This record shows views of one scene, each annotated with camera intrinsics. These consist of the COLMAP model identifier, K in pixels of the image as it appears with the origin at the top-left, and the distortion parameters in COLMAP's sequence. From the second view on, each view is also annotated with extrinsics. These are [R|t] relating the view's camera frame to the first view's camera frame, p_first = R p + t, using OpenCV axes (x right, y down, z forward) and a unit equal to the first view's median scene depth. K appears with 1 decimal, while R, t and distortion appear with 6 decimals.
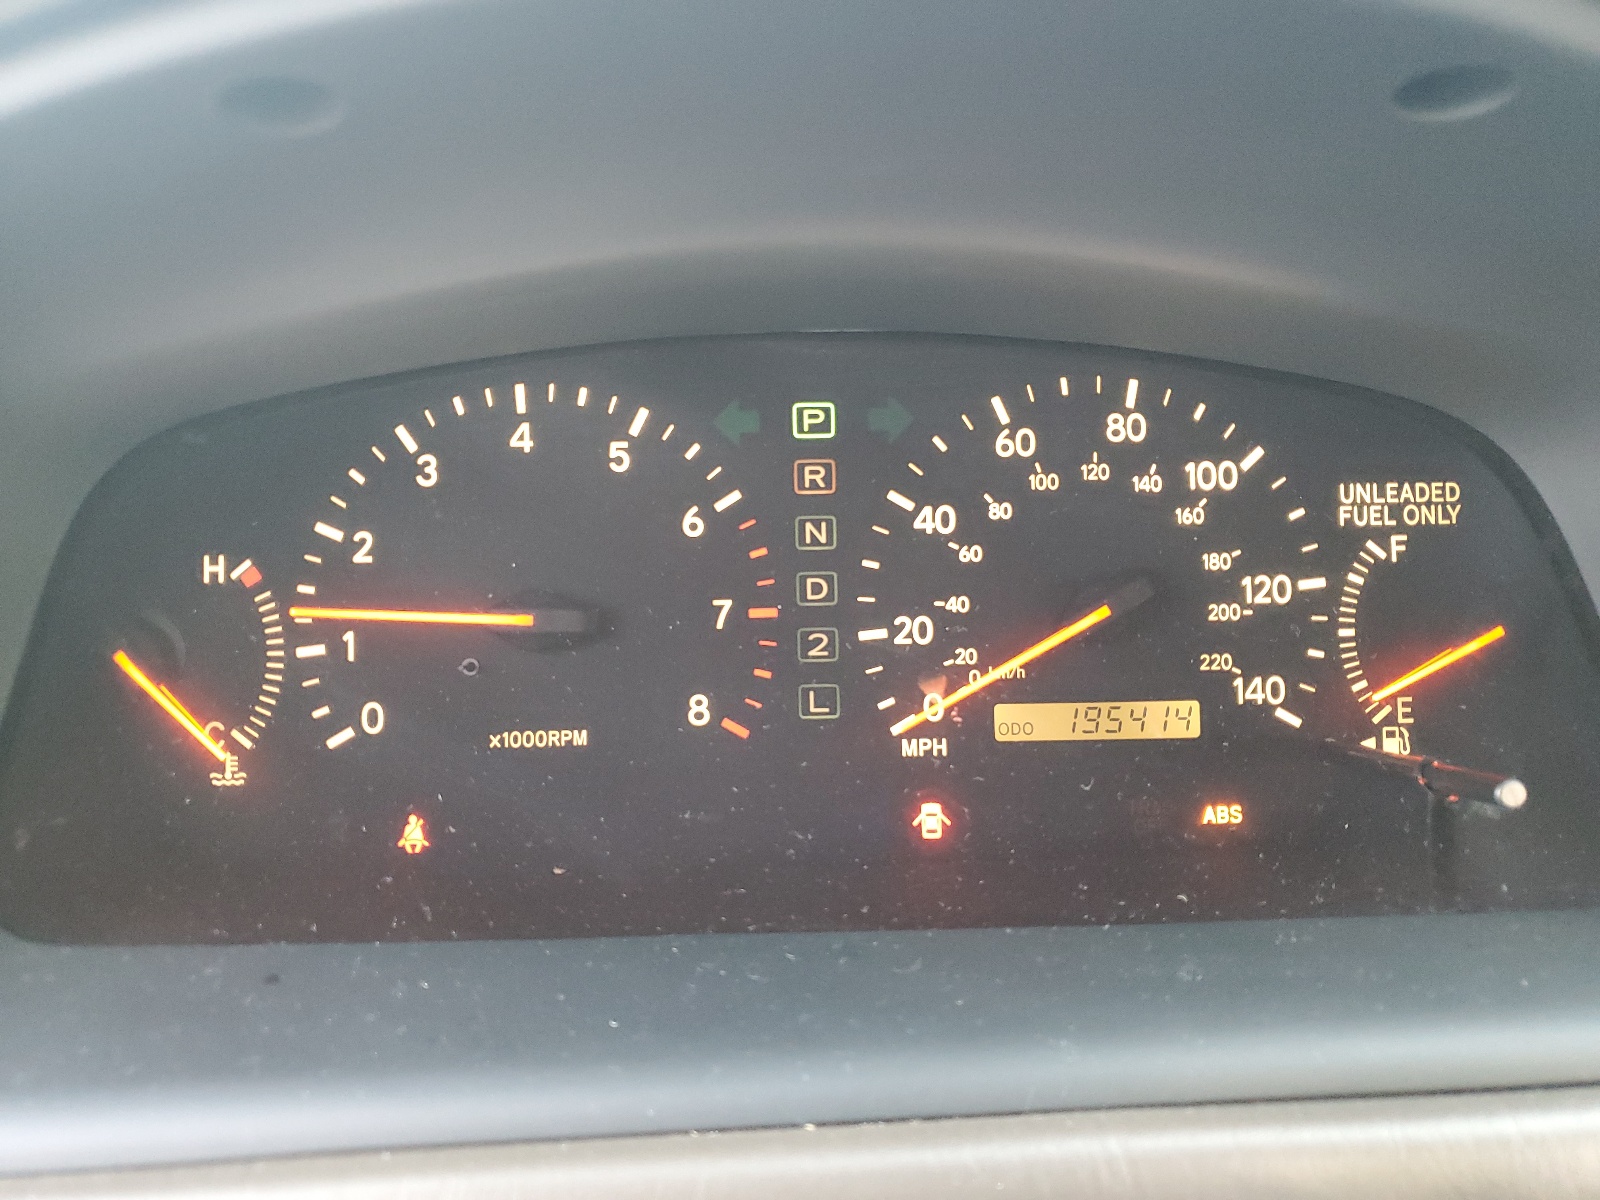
lens RADIAL K [[1219.1, 0, 800.8], [0, 1219.1, 601.4], [0, 0, 1]] dist [-0.001734, -0.003099]
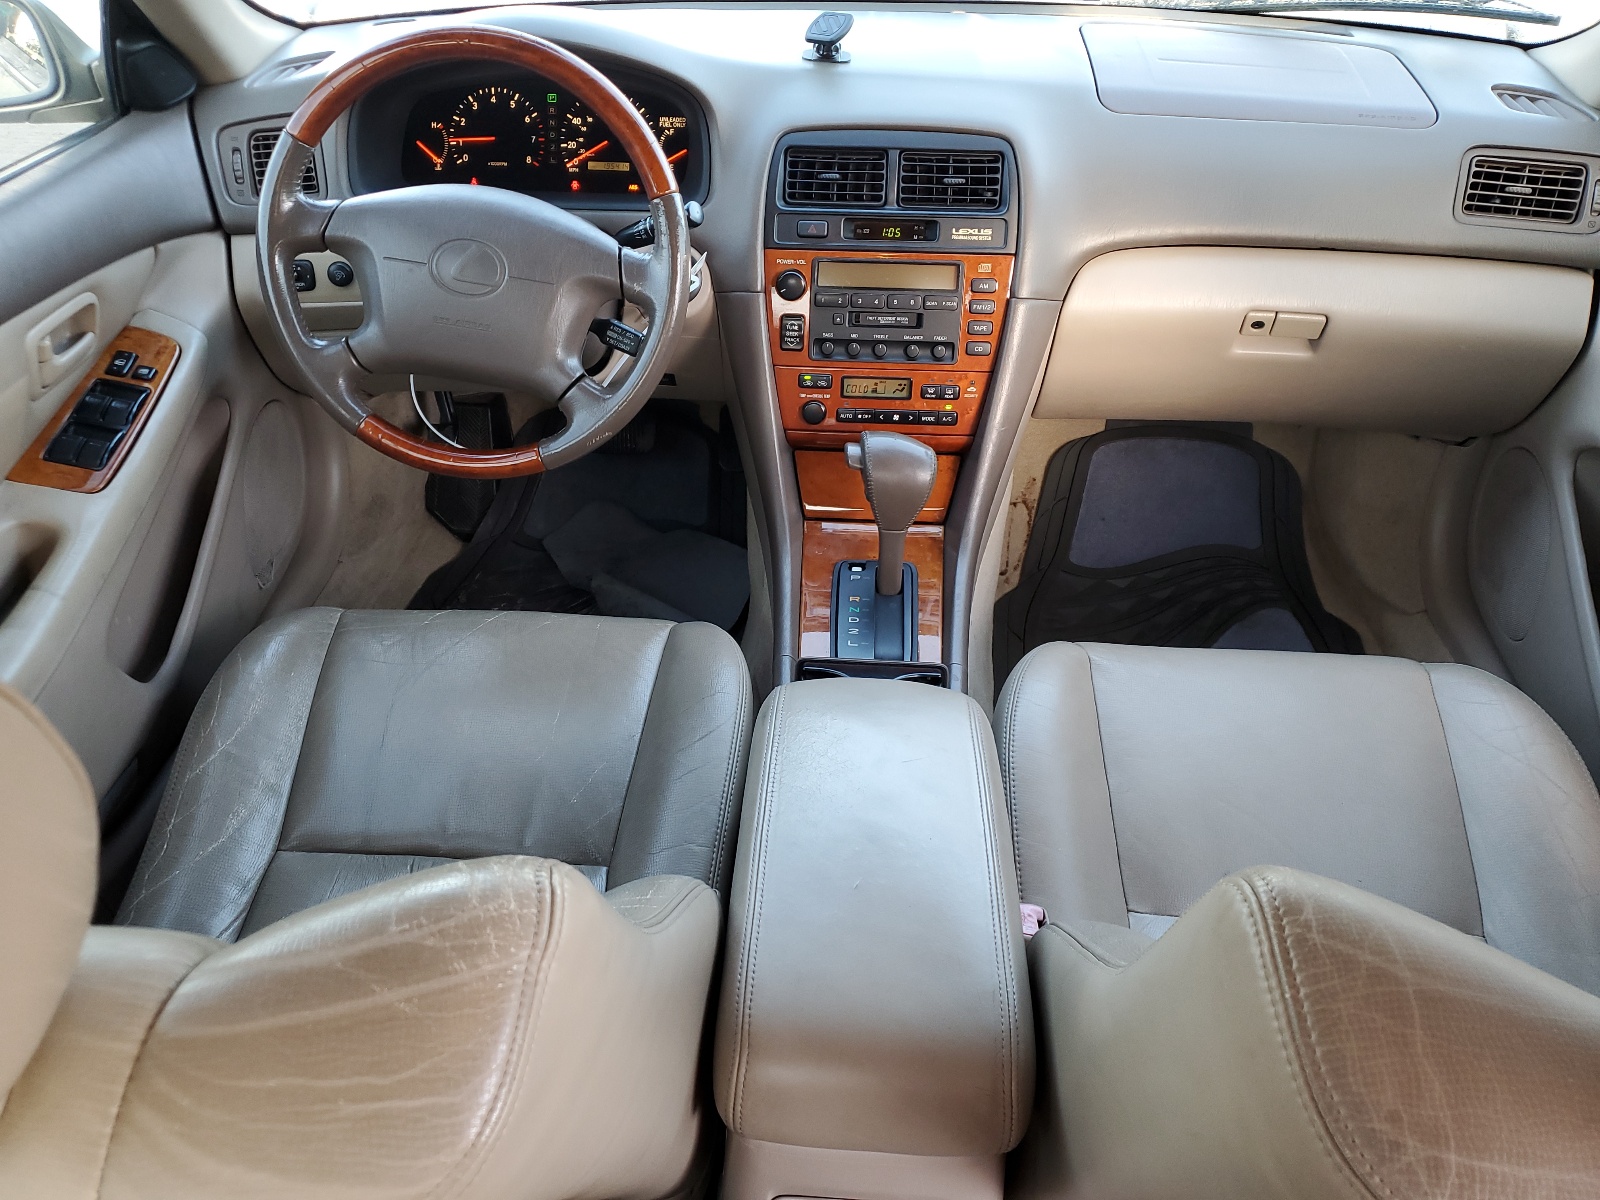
lens RADIAL K [[1219.1, 0, 797.1], [0, 1219.1, 598.8], [0, 0, 1]] dist [-0.001734, -0.003099]
pose [[0.993875, 0.077870, -0.078409, 1.529509], [-0.051203, 0.953282, 0.297712, 0.260409], [0.097929, -0.291874, 0.951430, -4.141210]]
